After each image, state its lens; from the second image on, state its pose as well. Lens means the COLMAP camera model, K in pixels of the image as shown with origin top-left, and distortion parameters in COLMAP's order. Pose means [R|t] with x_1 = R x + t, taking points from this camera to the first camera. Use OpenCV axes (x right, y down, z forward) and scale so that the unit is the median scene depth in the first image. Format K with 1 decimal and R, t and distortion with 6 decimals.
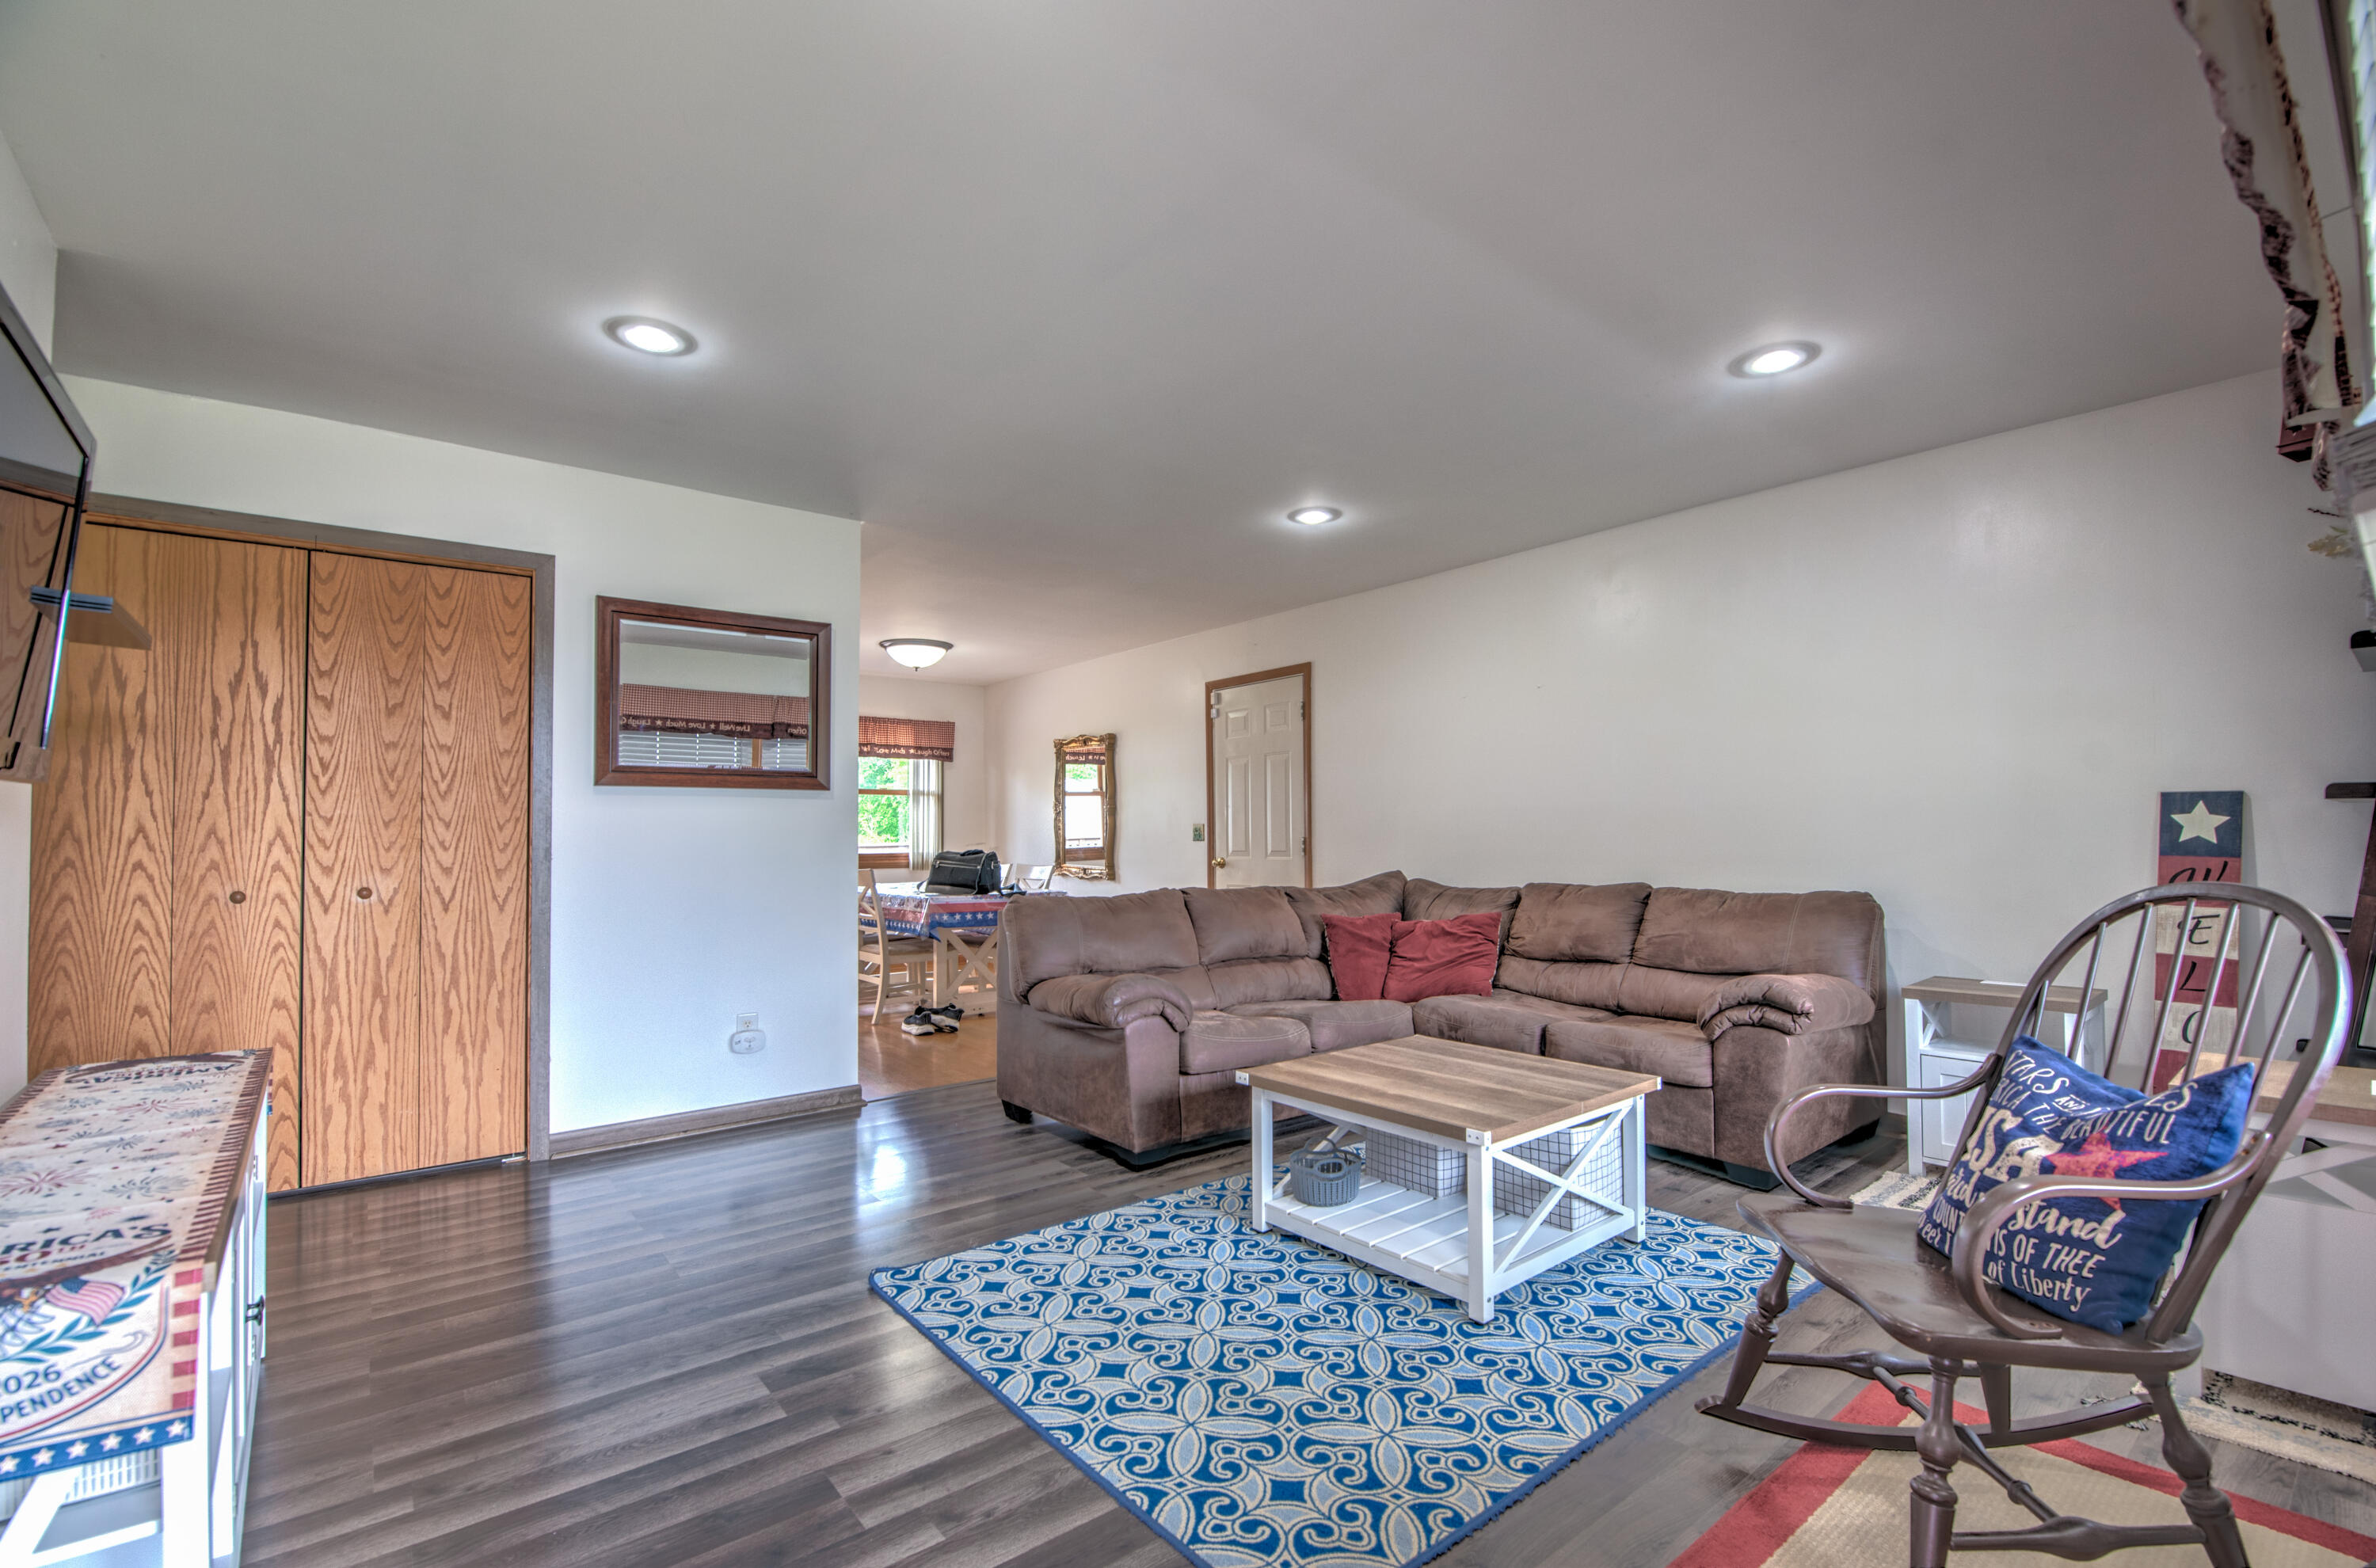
lens RADIAL K [[1024.9, 0, 1191.8], [0, 1024.9, 799.6], [0, 0, 1]] dist [-0.000282, -0.000040]
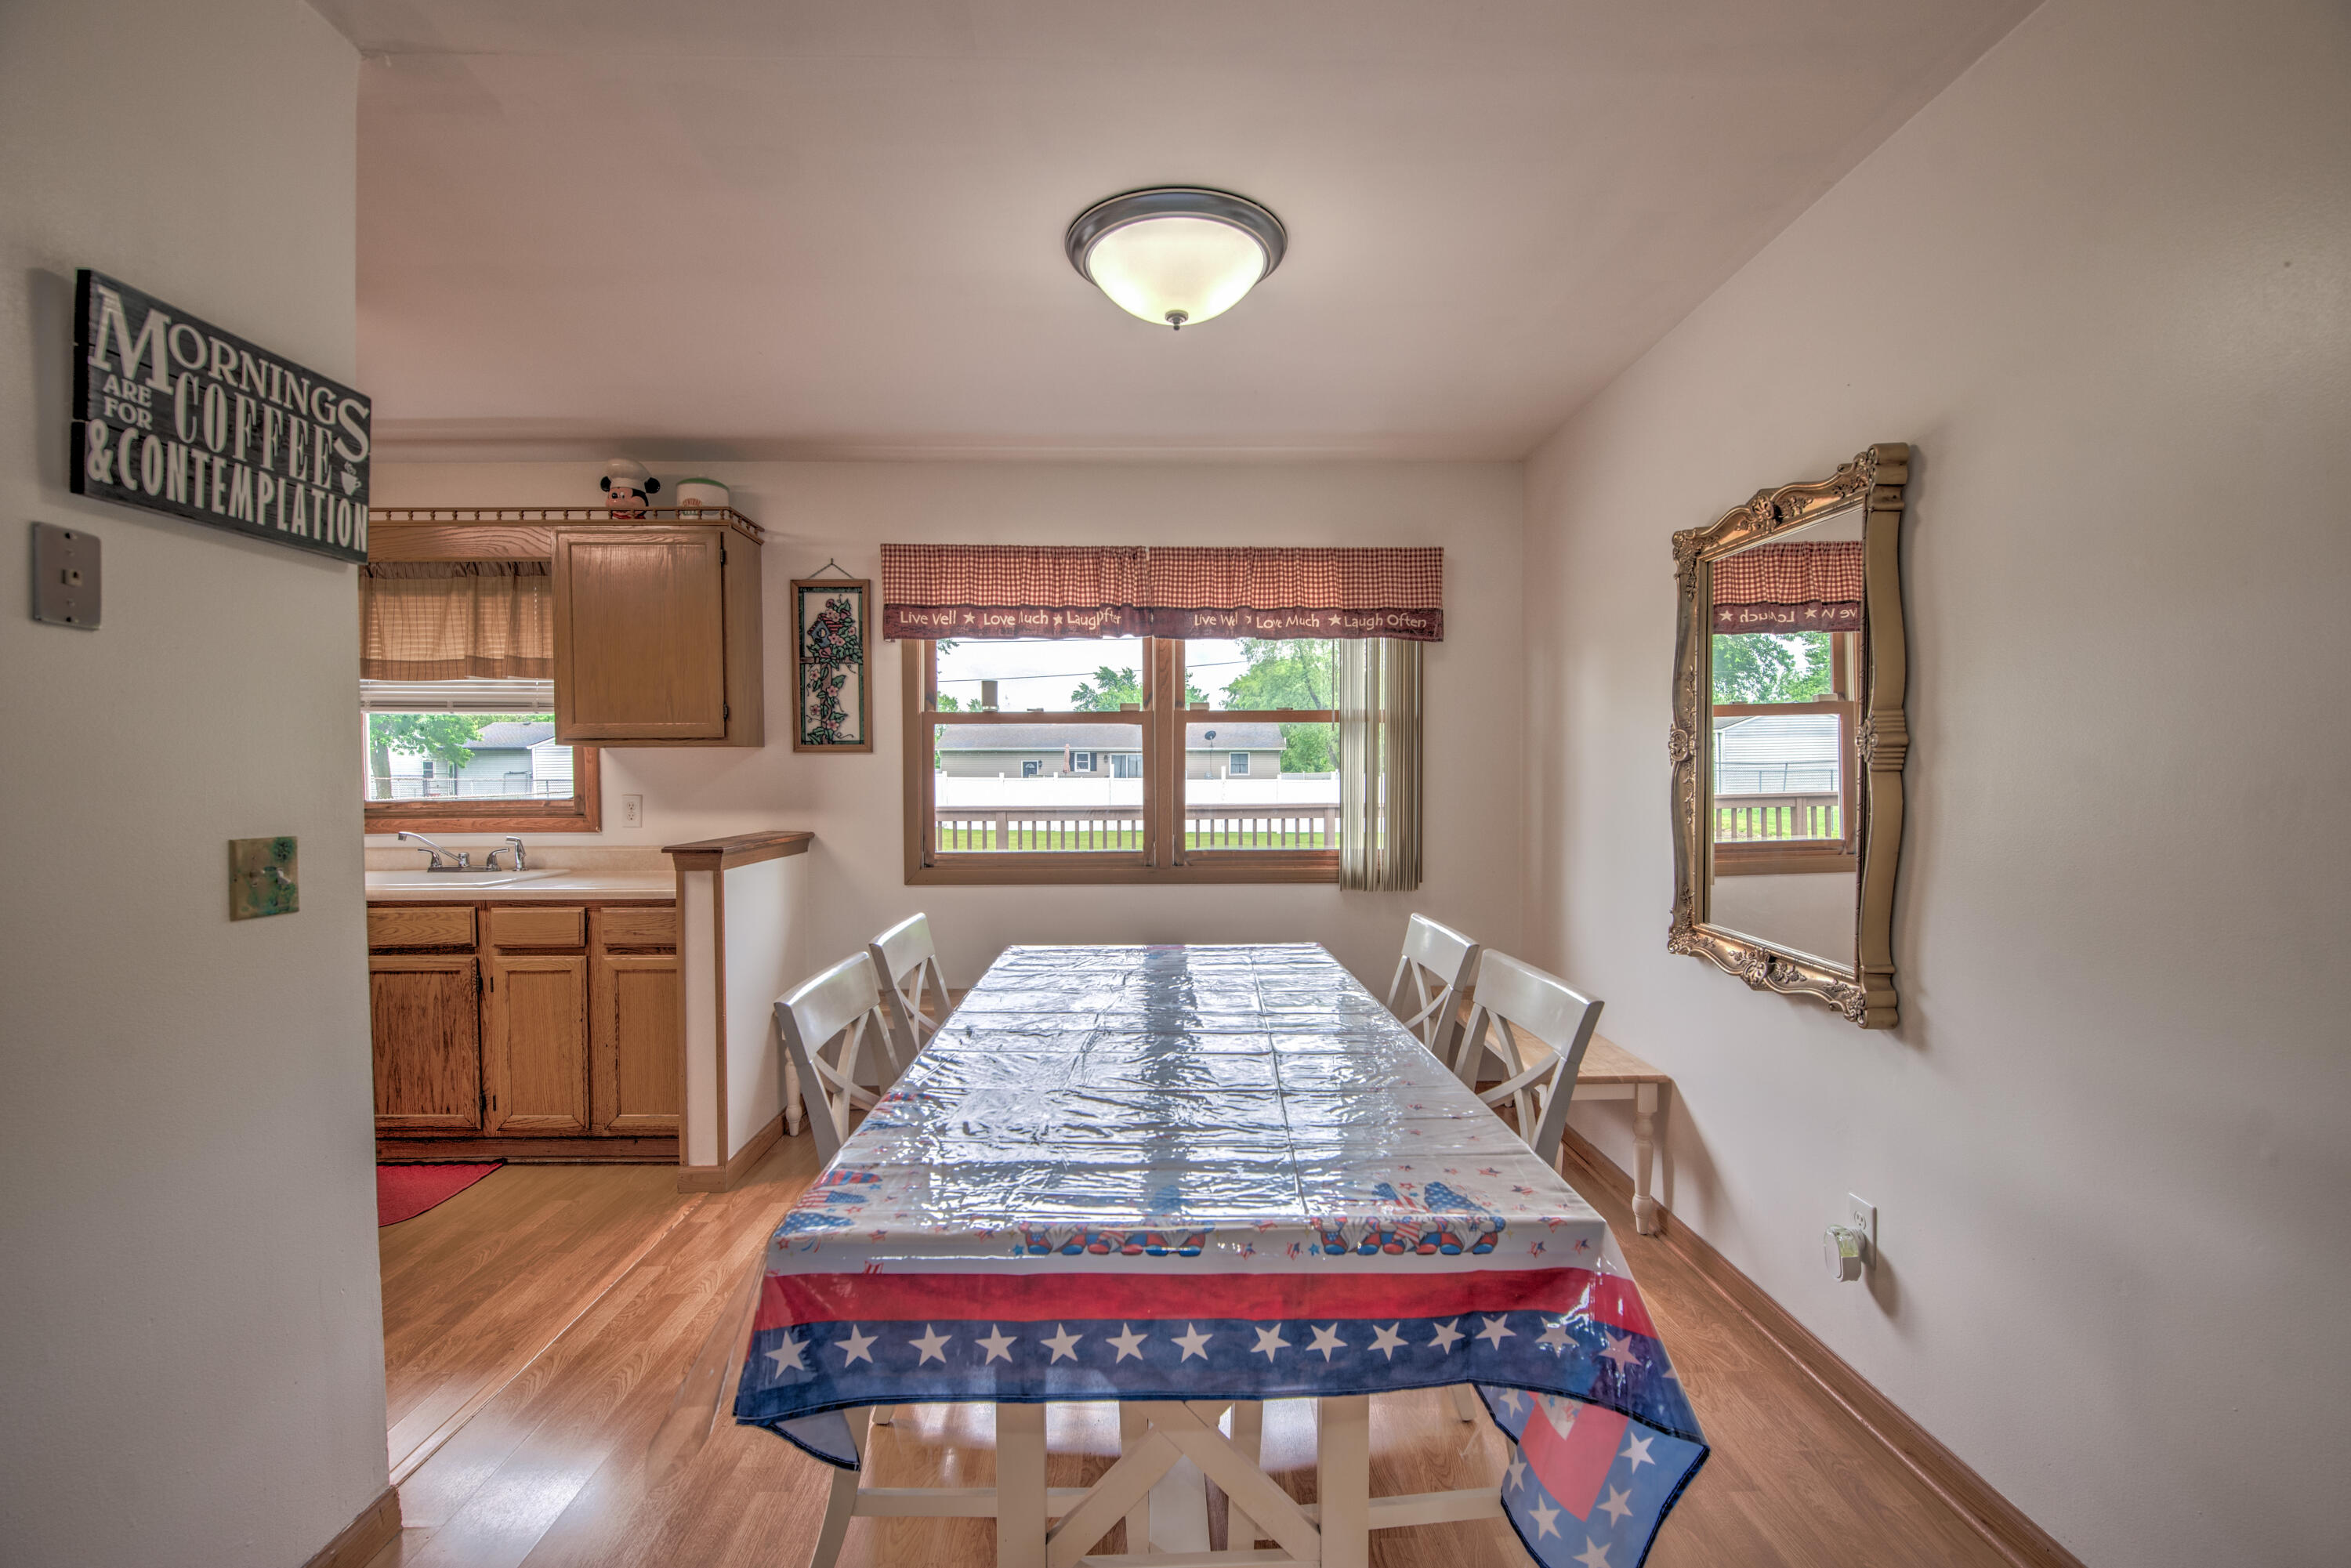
lens RADIAL K [[1023.9, 0, 1187.6], [0, 1023.9, 806.3], [0, 0, 1]] dist [-0.003044, -0.008580]
pose [[0.788675, 0.020621, -0.614464, -0.069040], [0.021898, 0.997861, 0.061594, 0.004331], [0.614420, -0.062033, 0.786537, 0.784759]]
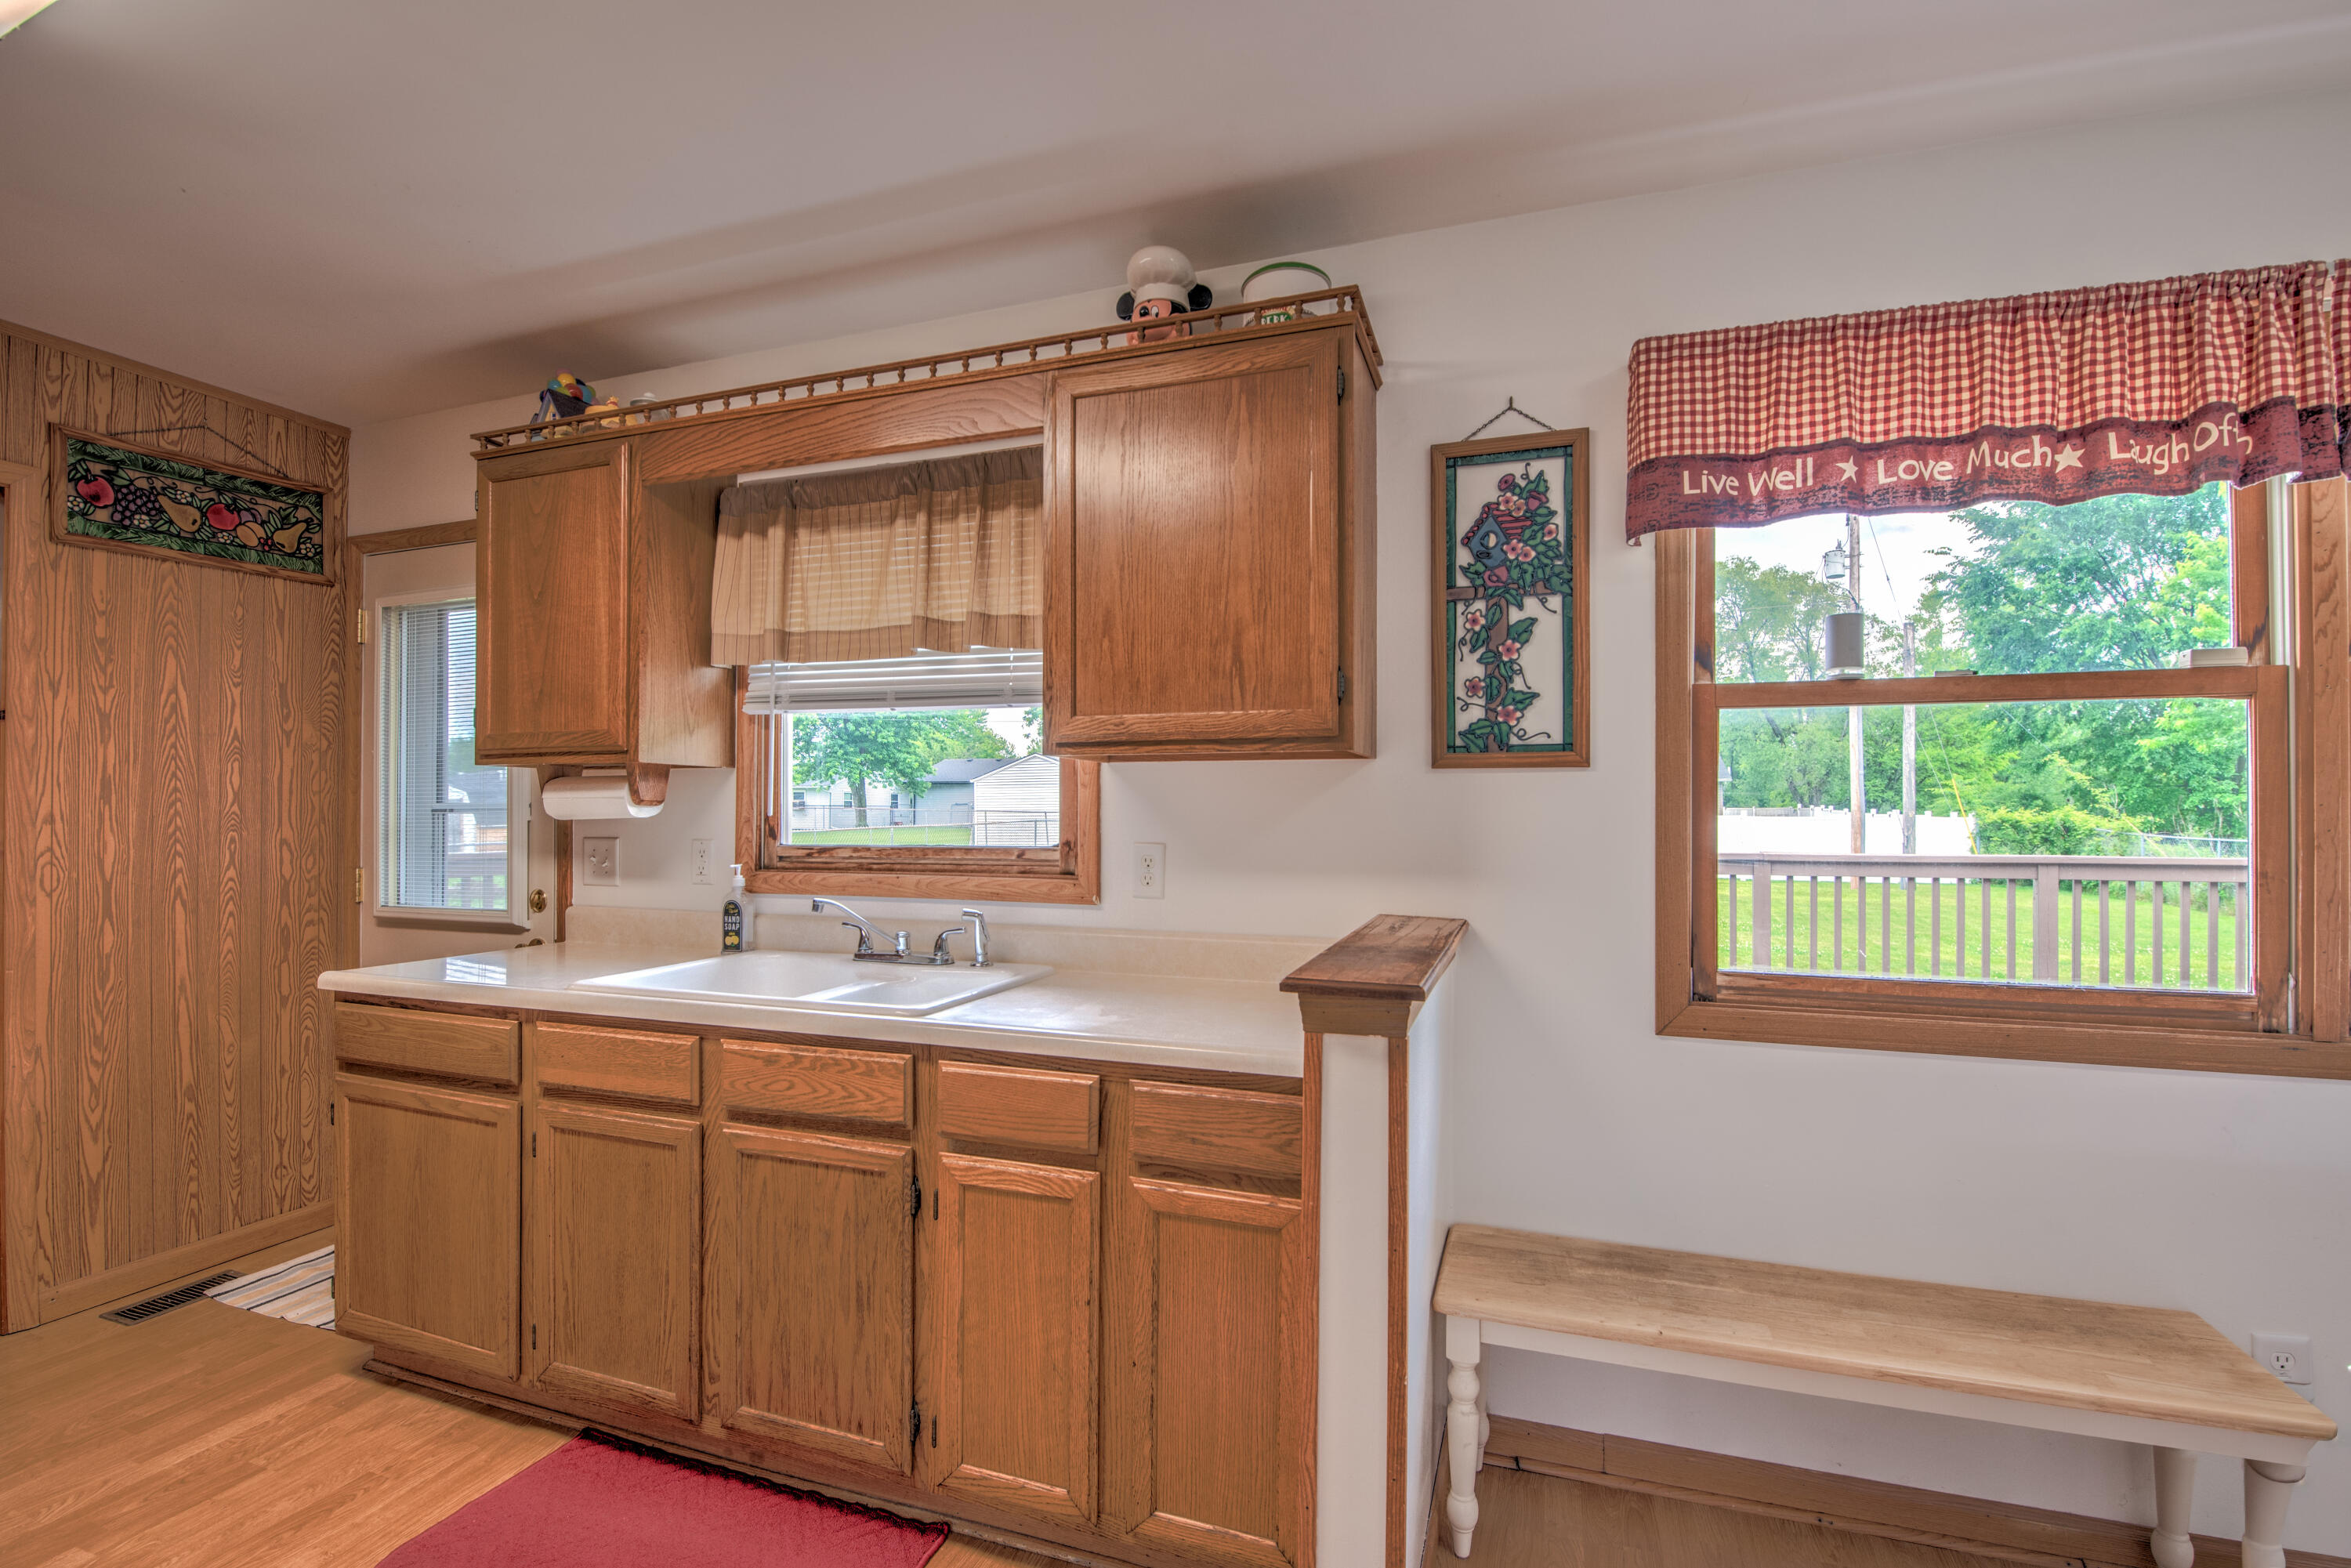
lens RADIAL K [[1023.9, 0, 1187.6], [0, 1023.9, 806.3], [0, 0, 1]] dist [-0.003044, -0.008580]
pose [[0.520088, 0.004528, -0.854101, -0.372066], [0.024767, 0.999485, 0.020380, 0.008000], [0.853753, -0.031753, 0.519708, 0.880714]]
